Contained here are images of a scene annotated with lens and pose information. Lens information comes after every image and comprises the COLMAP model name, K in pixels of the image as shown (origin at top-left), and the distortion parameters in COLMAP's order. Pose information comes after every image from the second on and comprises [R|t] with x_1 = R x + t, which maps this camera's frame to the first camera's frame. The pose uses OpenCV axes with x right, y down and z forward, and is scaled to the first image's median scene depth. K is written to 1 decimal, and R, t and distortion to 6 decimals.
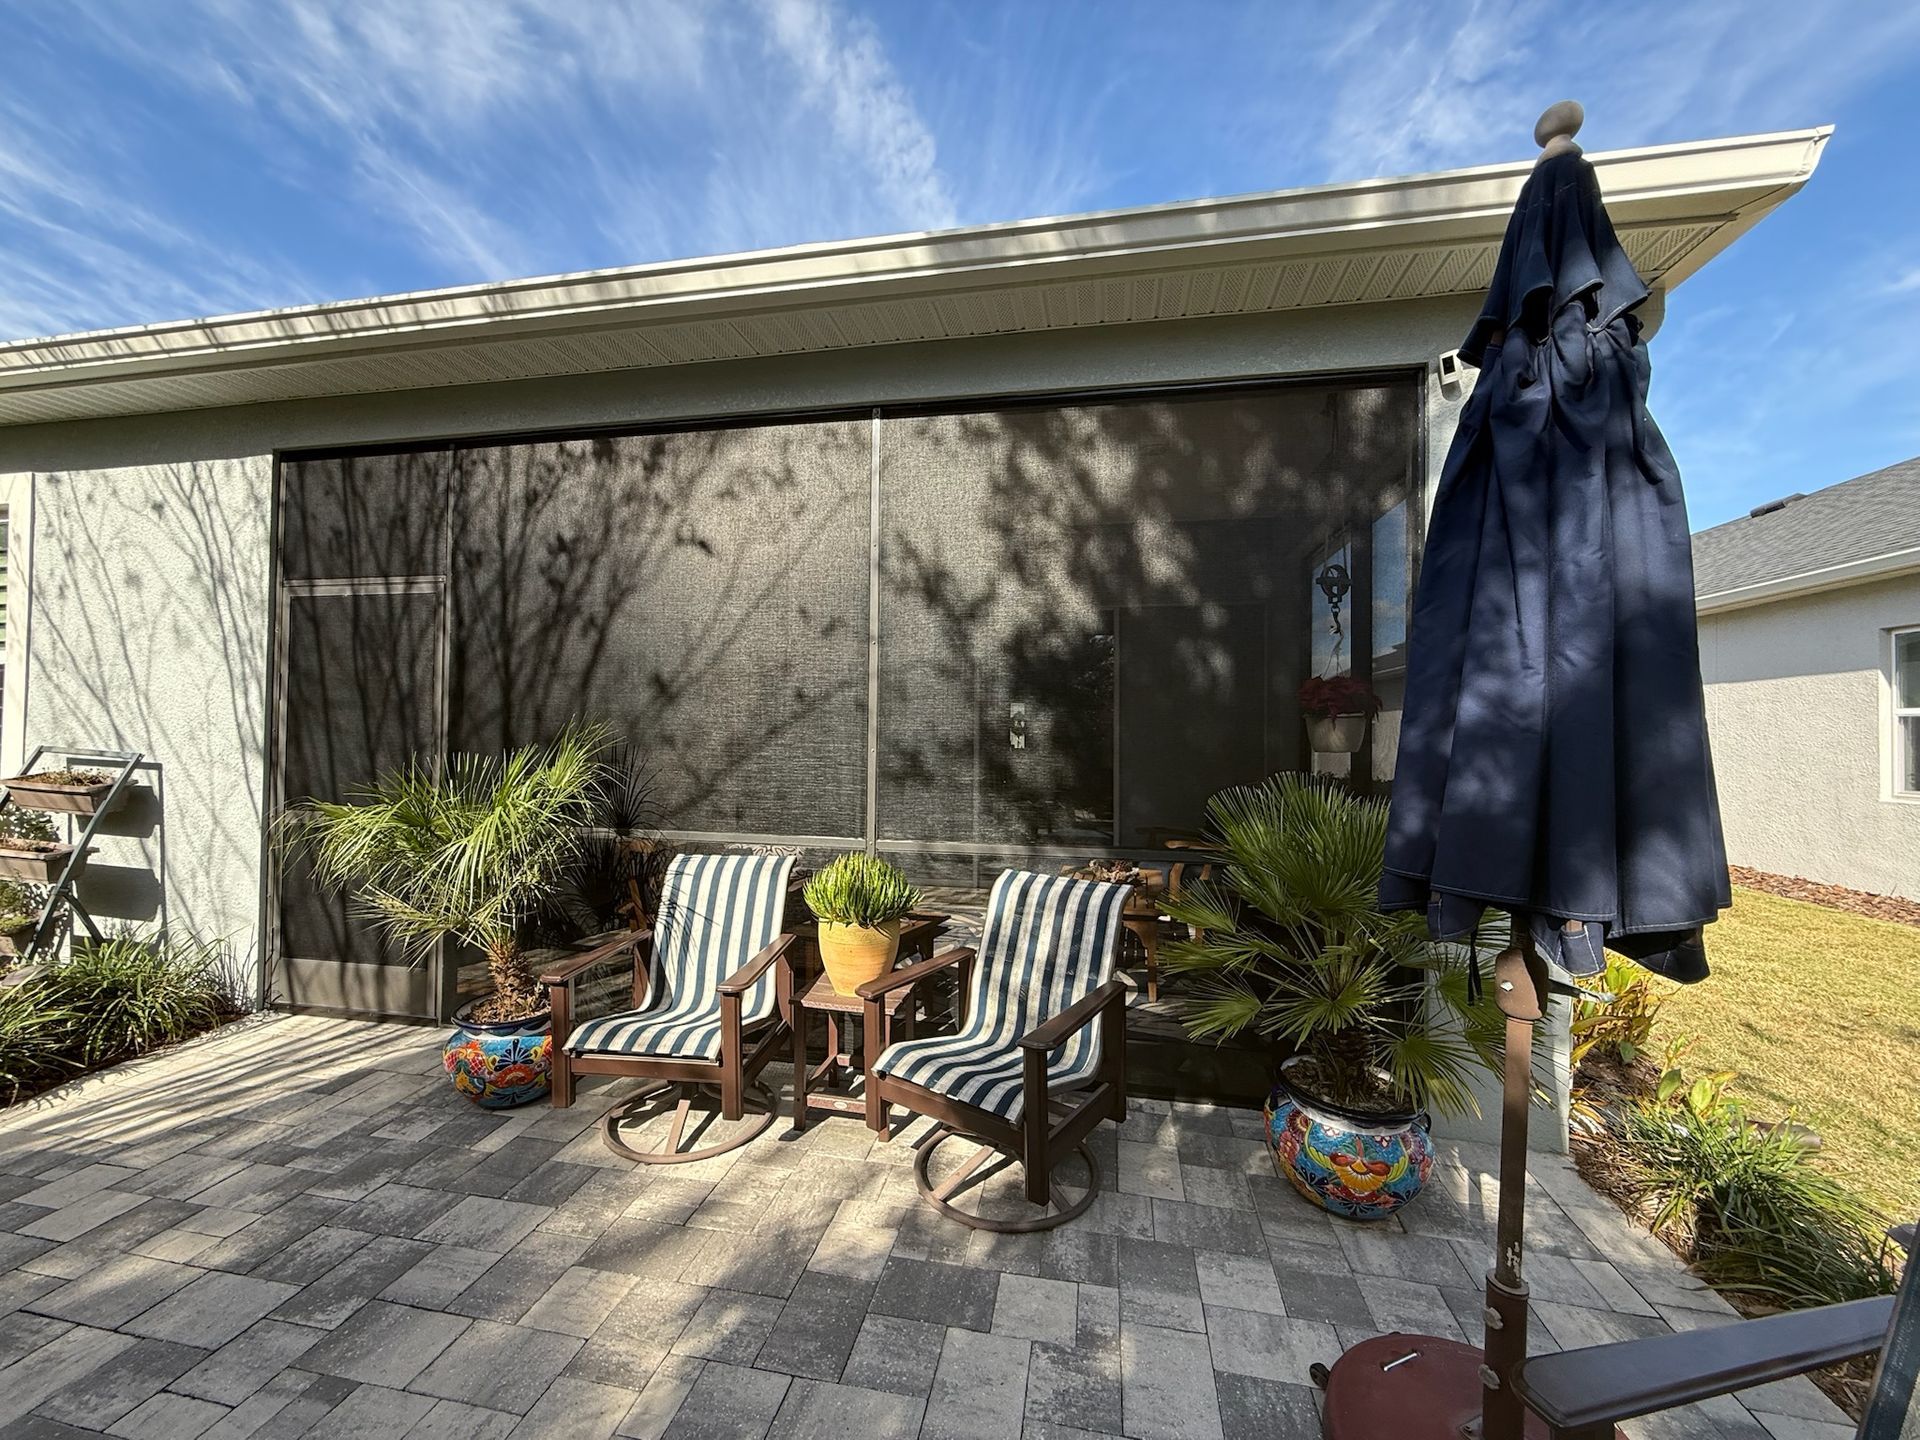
lens RADIAL K [[773.0, 0, 960.0], [0, 773.0, 720.0], [0, 0, 1]] dist [0.000460, -0.000422]
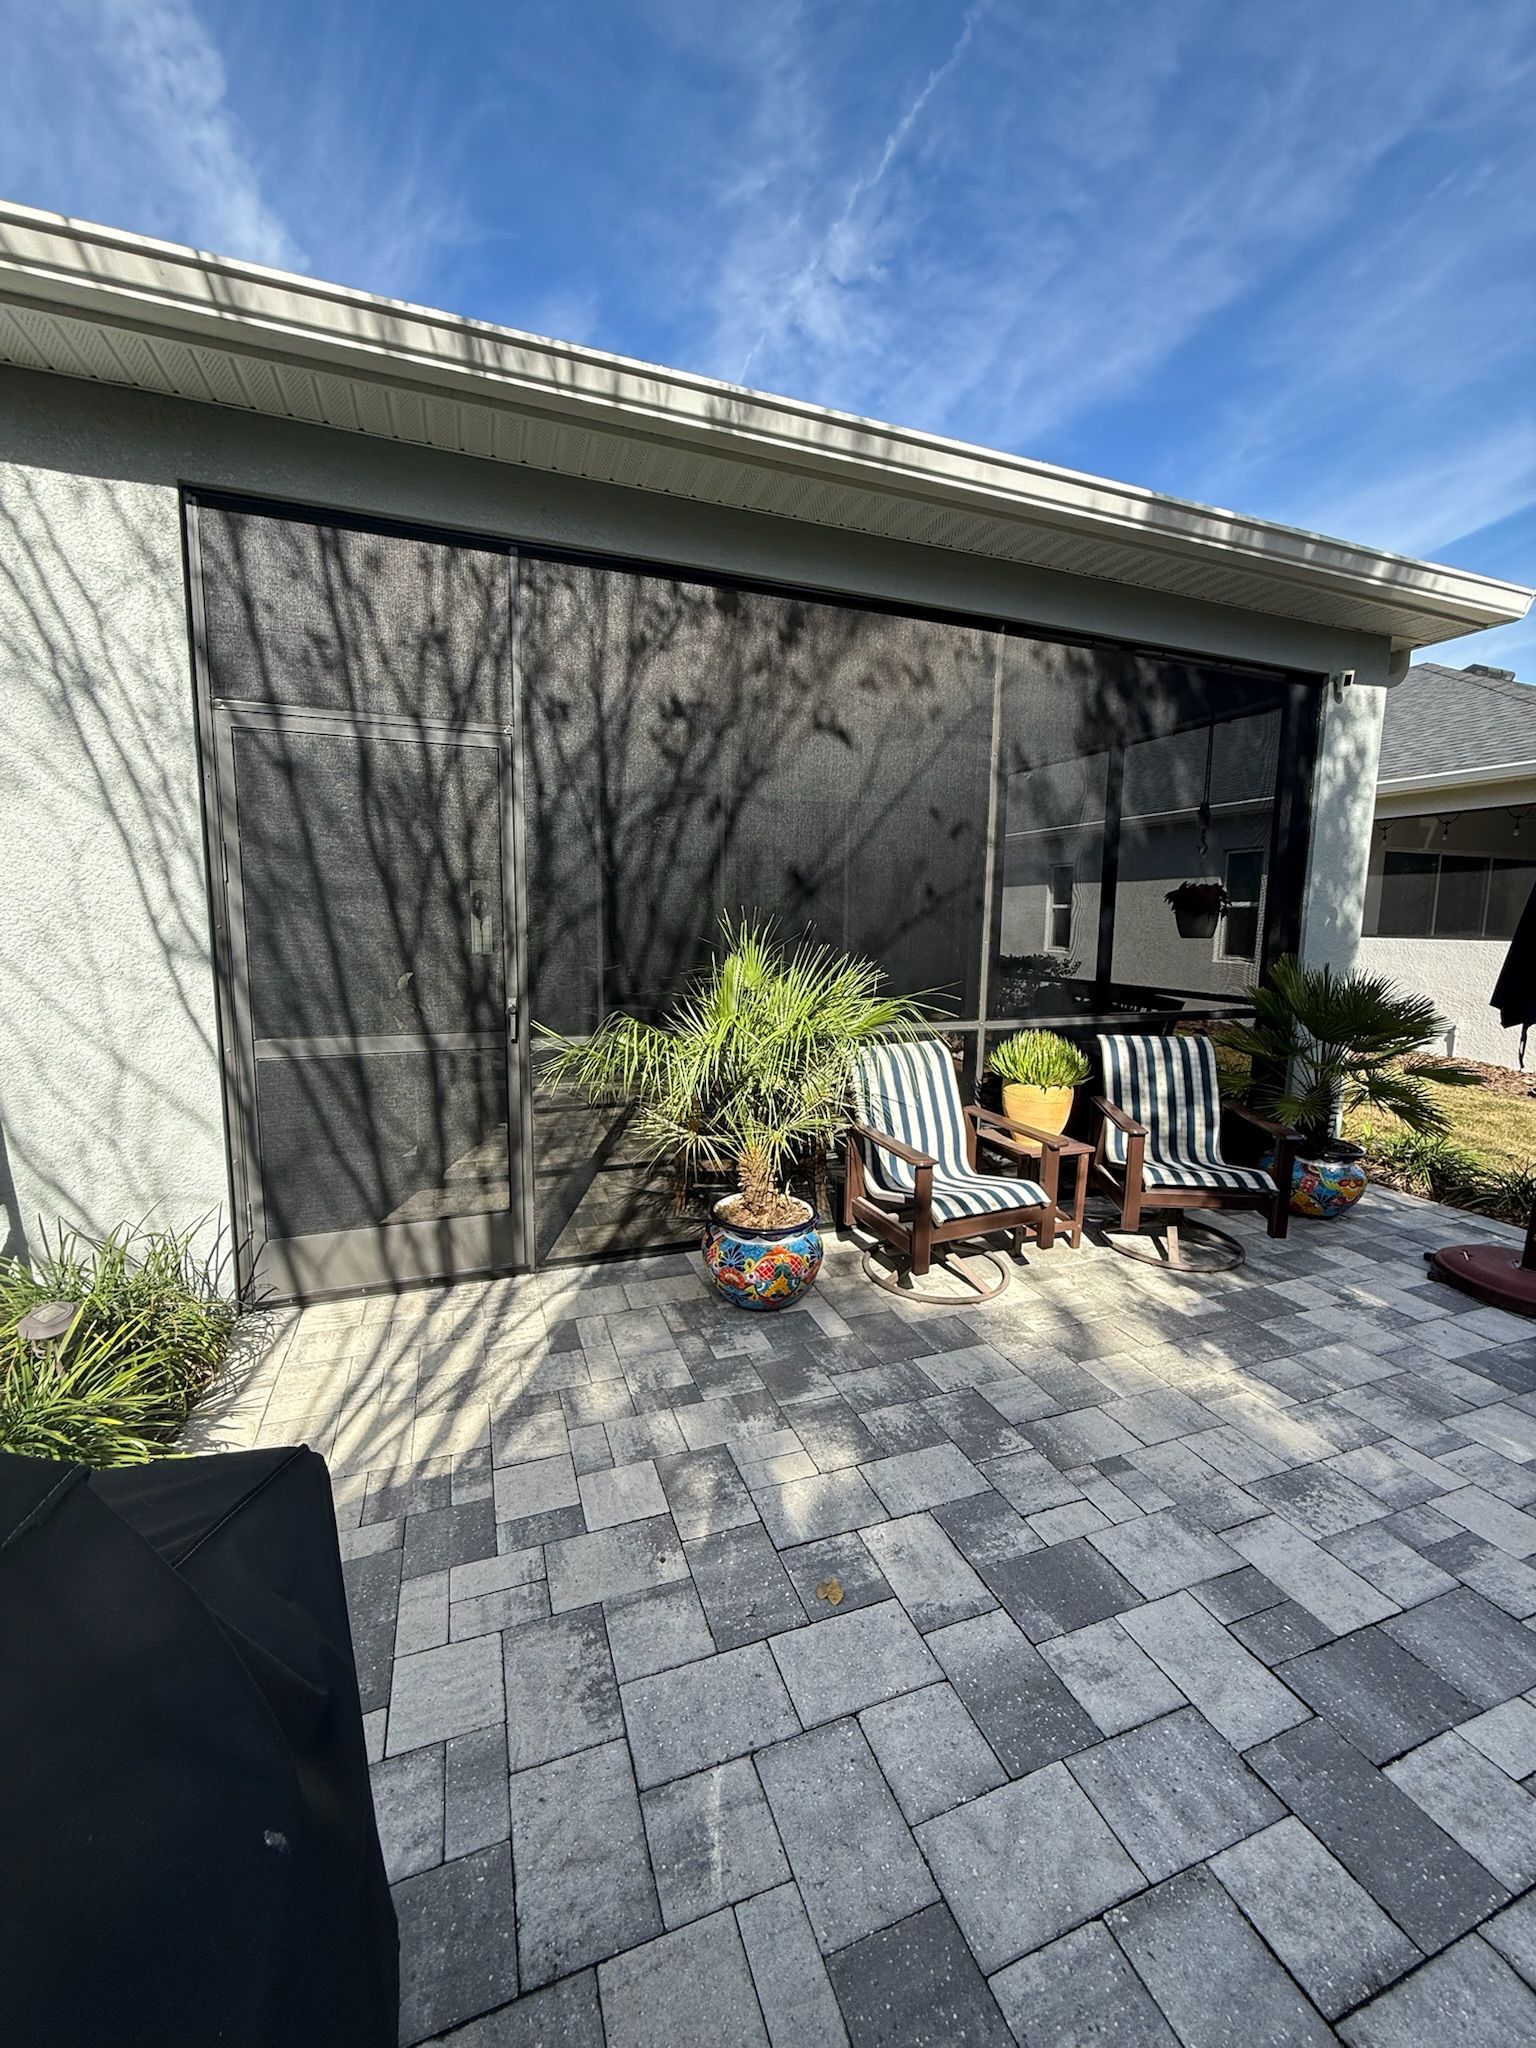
lens RADIAL K [[824.5, 0, 768.0], [0, 824.5, 1024.0], [0, 0, 1]] dist [0.000460, -0.000422]
pose [[0.846927, -0.067239, 0.527440, -0.924677], [-0.008710, 0.990084, 0.140204, -0.008234], [-0.531637, -0.123337, 0.837944, 0.129811]]
